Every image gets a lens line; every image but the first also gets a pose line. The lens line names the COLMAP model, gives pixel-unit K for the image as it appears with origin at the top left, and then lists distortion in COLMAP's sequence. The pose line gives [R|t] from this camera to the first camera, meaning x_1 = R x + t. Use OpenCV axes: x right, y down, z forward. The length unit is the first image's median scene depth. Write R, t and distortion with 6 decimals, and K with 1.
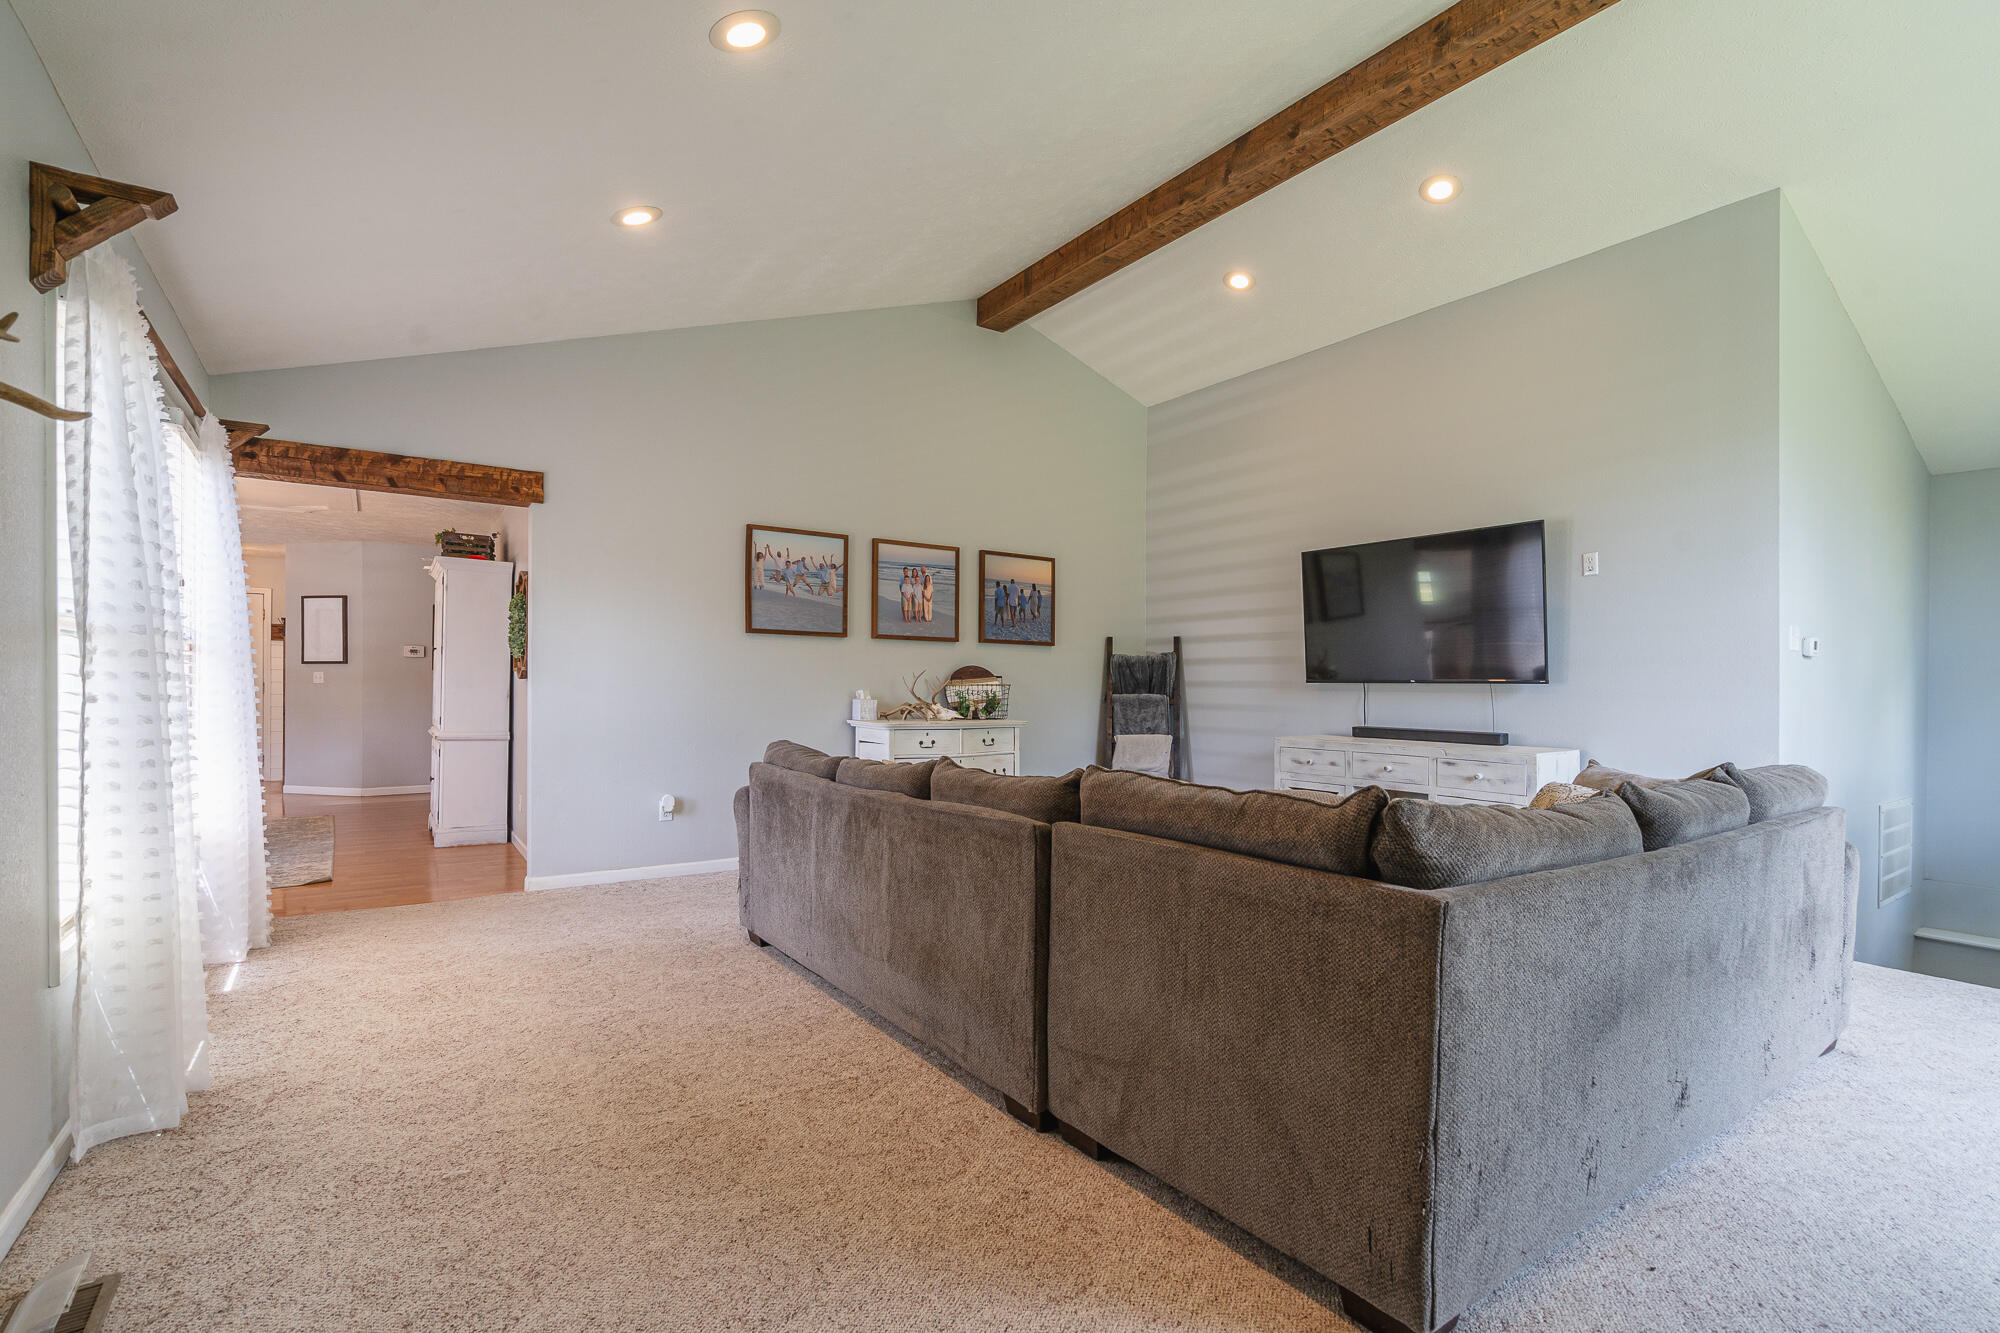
lens RADIAL K [[931.5, 0, 998.9], [0, 931.5, 684.8], [0, 0, 1]] dist [-0.001274, 0.000120]
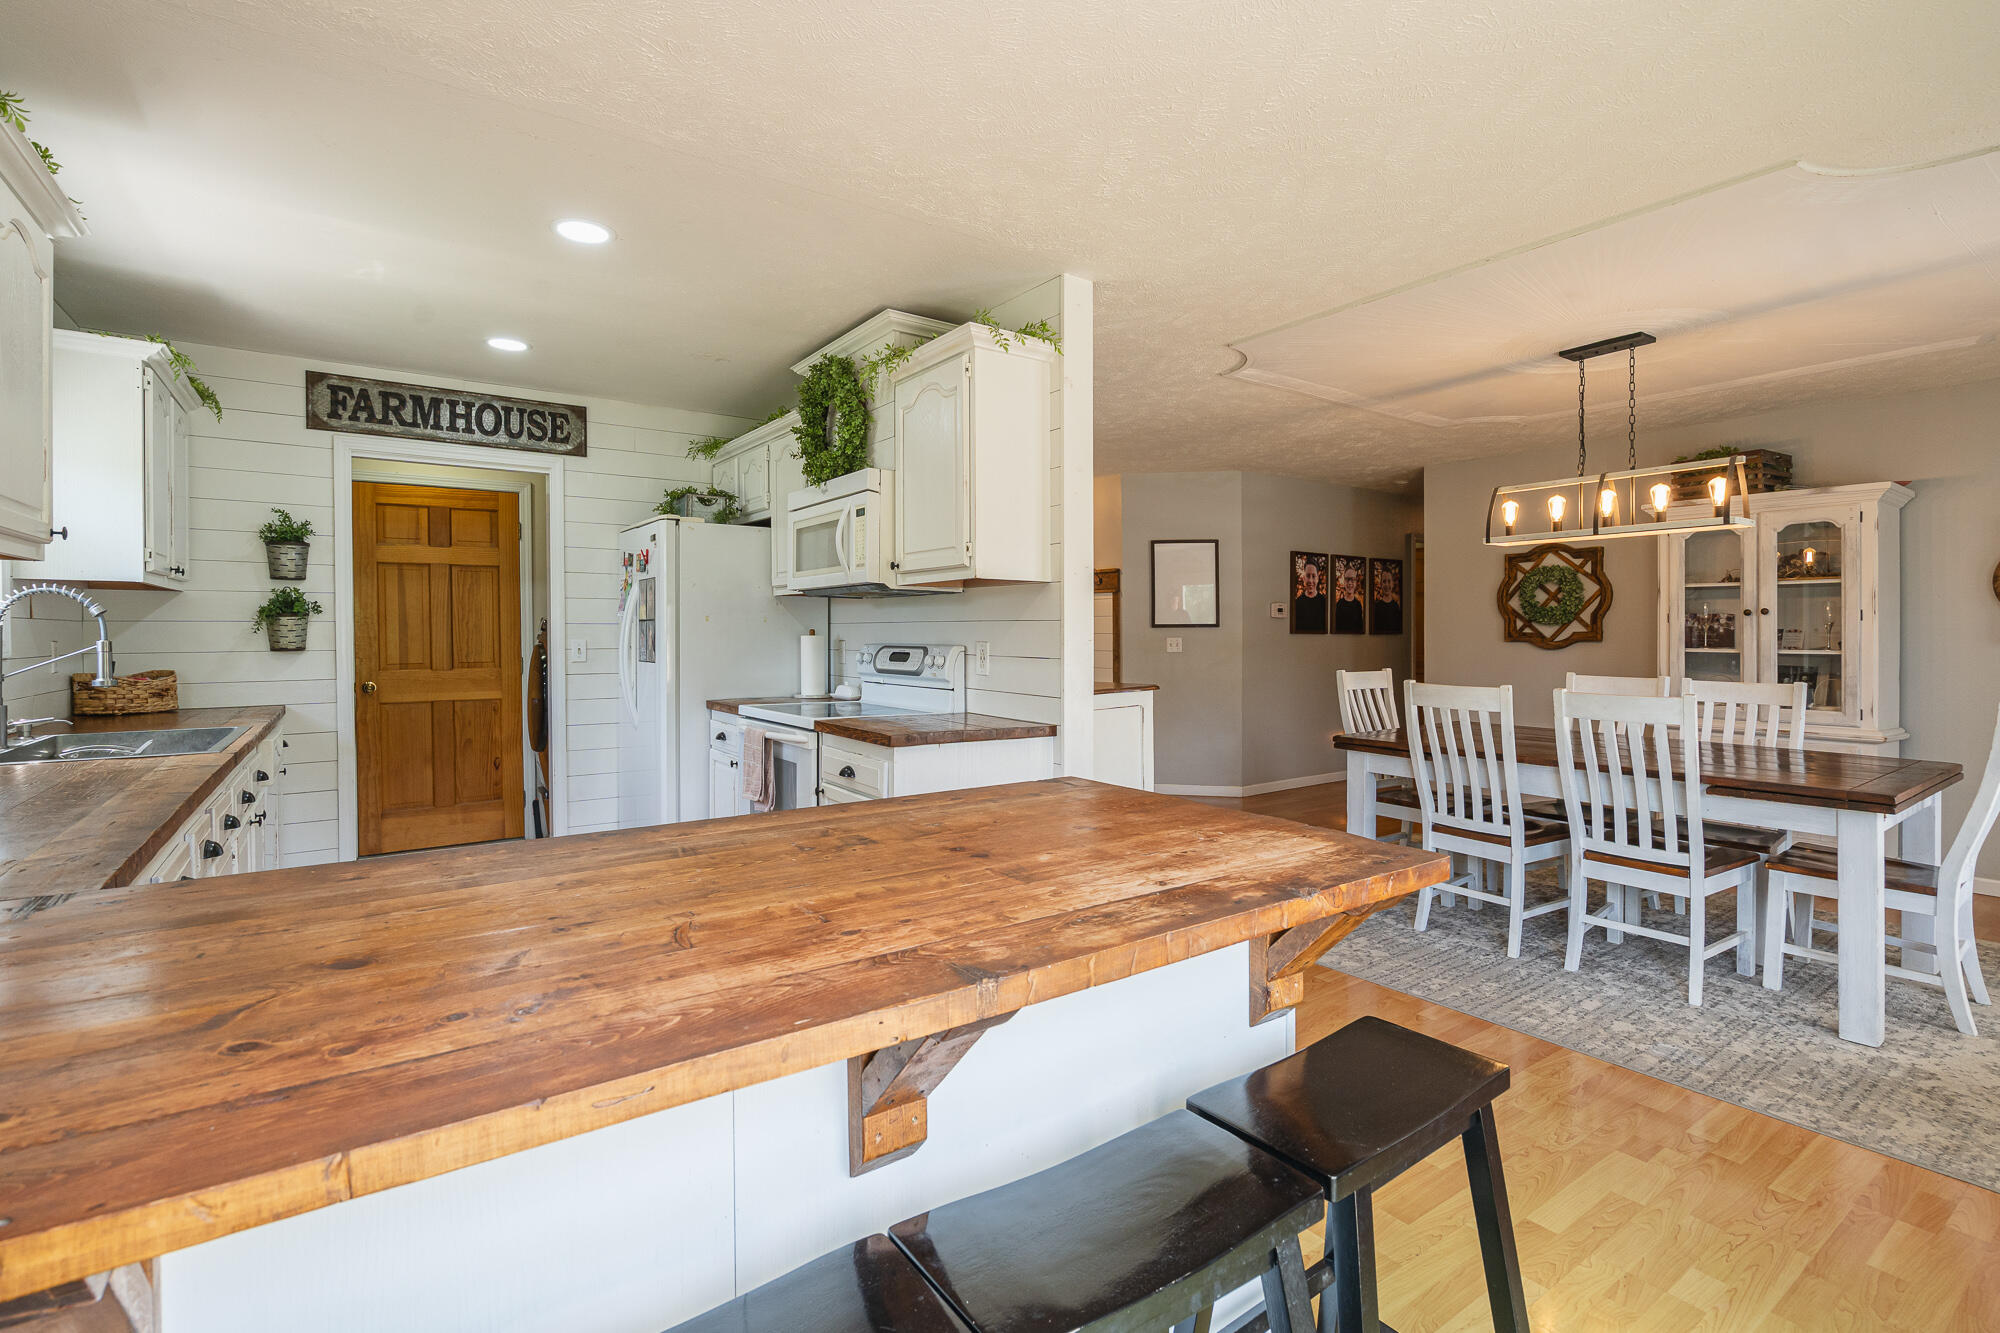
lens RADIAL K [[910.9, 0, 999.5], [0, 910.9, 643.3], [0, 0, 1]] dist [-0.006355, 0.000365]
pose [[0.999646, -0.011441, 0.024038, -1.568297], [0.011048, 0.999804, 0.016414, -0.041545], [-0.024221, -0.016143, 0.999576, 0.411436]]
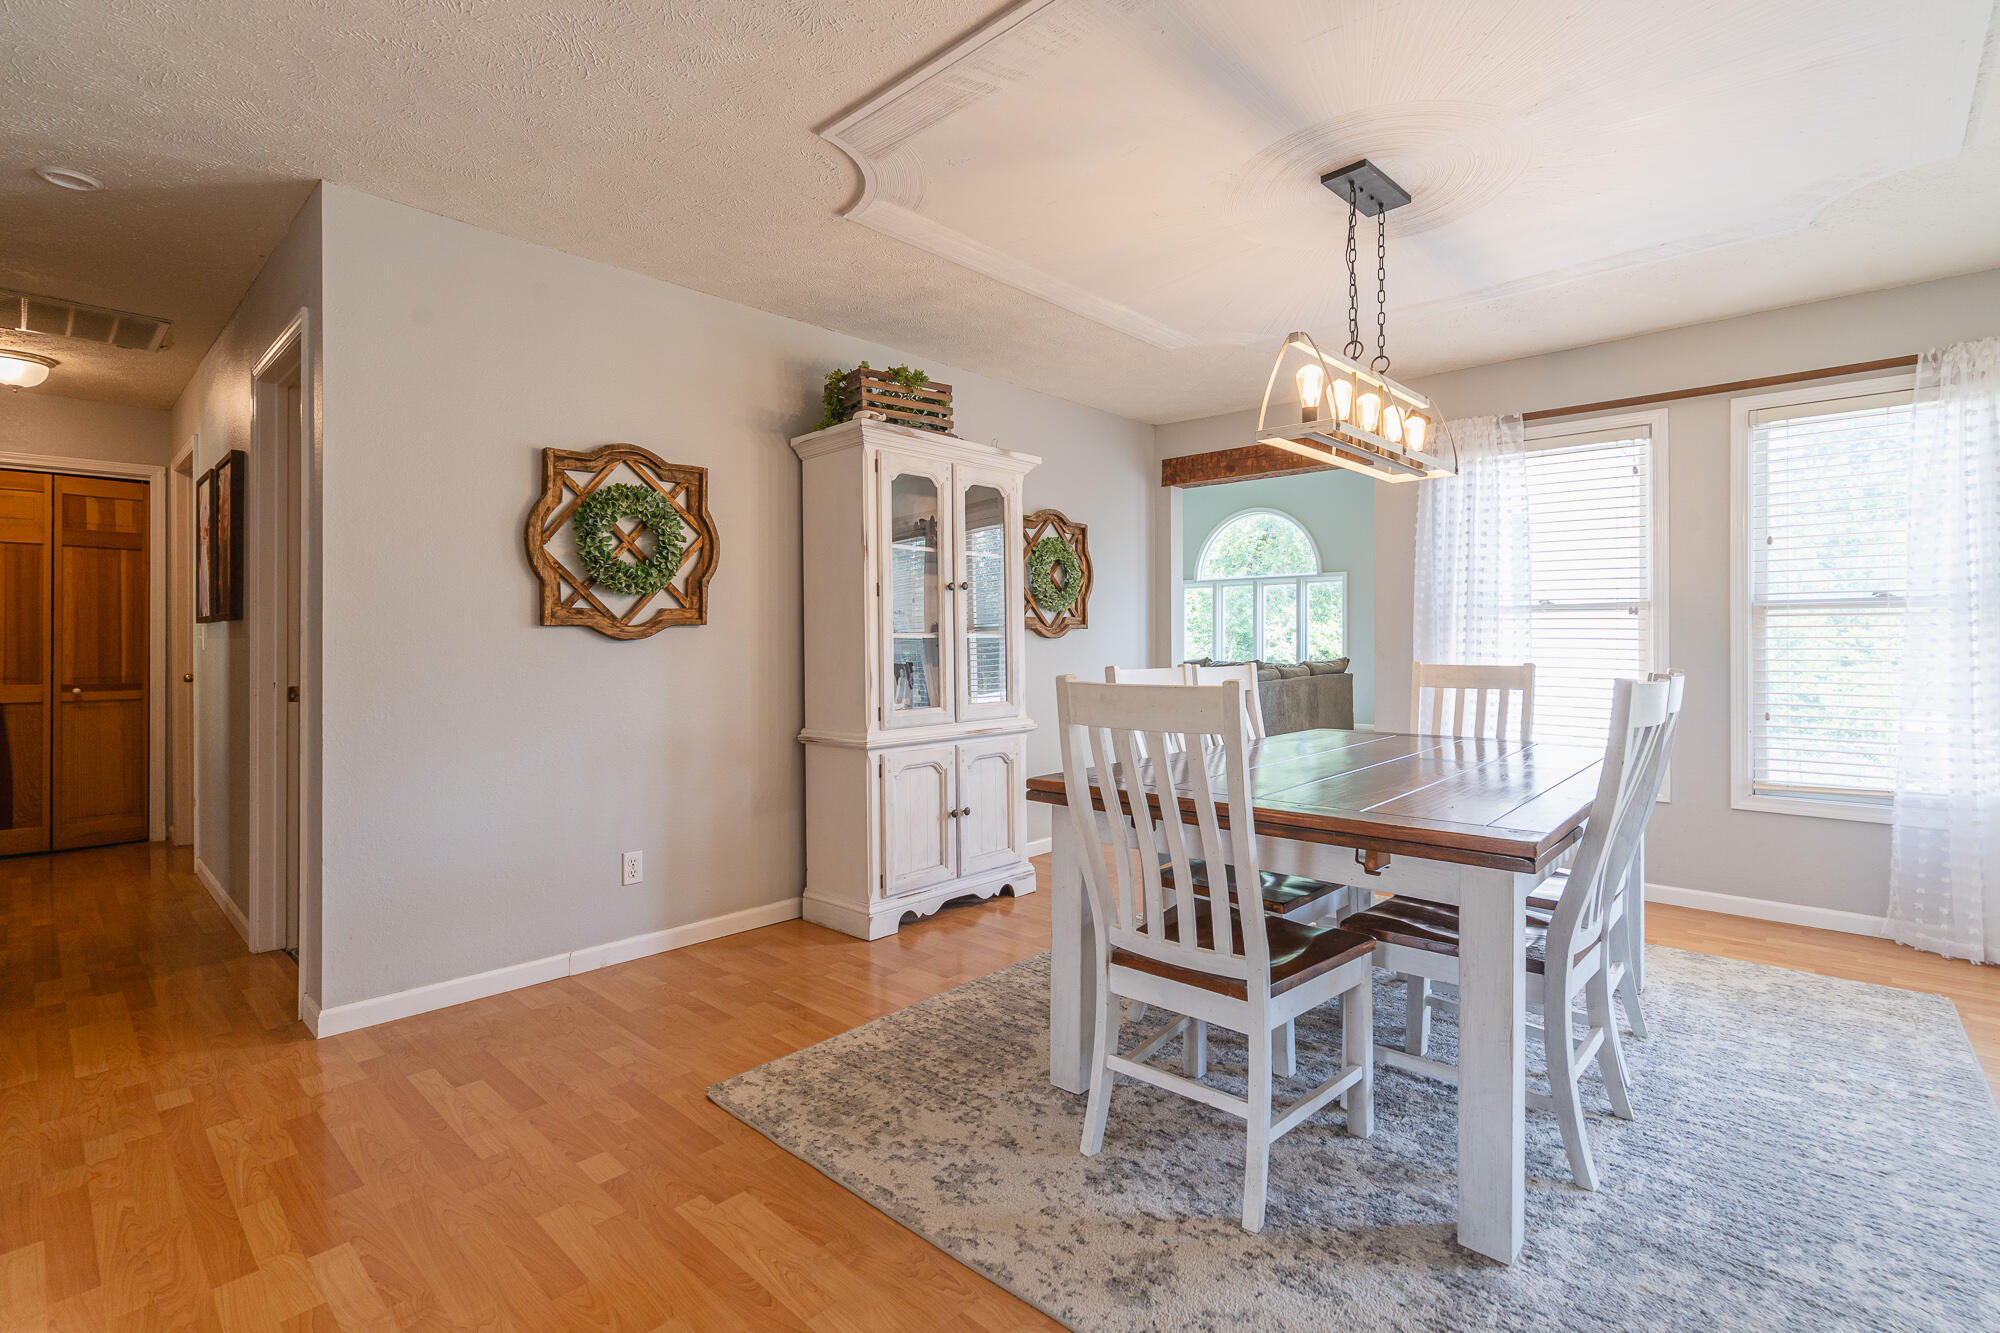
lens RADIAL K [[910.9, 0, 999.5], [0, 910.9, 643.3], [0, 0, 1]] dist [-0.006355, 0.000365]
pose [[-0.225290, -0.013033, 0.974205, -1.508964], [-0.001762, 0.999914, 0.012969, -0.013901], [-0.974290, 0.001205, -0.225293, 1.434037]]
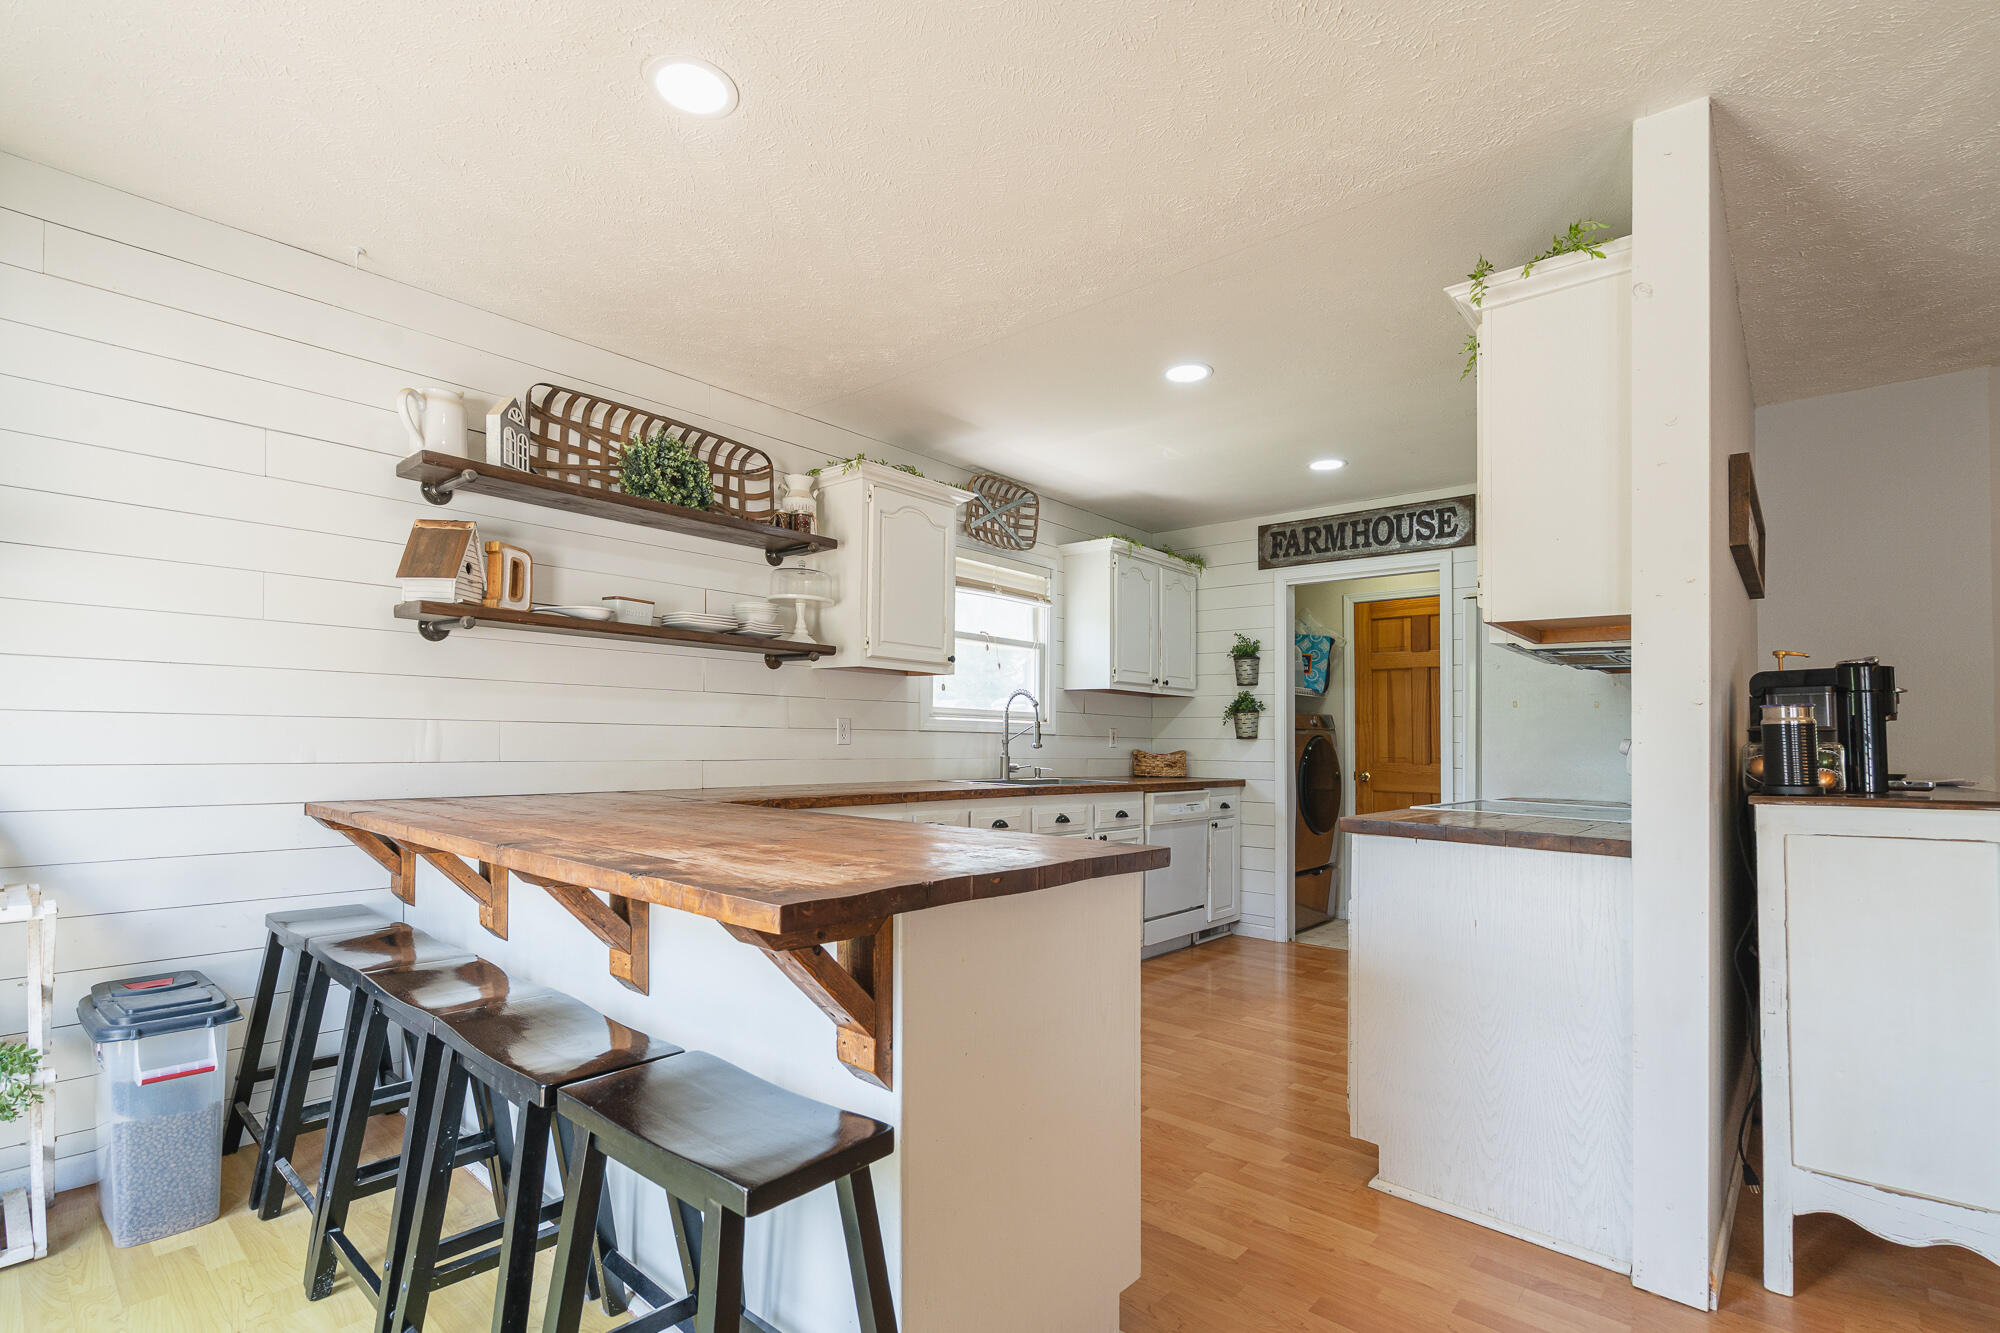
lens RADIAL K [[931.5, 0, 998.9], [0, 931.5, 684.8], [0, 0, 1]] dist [-0.001274, 0.000120]
pose [[0.260775, -0.066603, -0.963100, -1.214483], [-0.012042, 0.997315, -0.072230, -0.010740], [0.965325, 0.030434, 0.259272, 0.655931]]
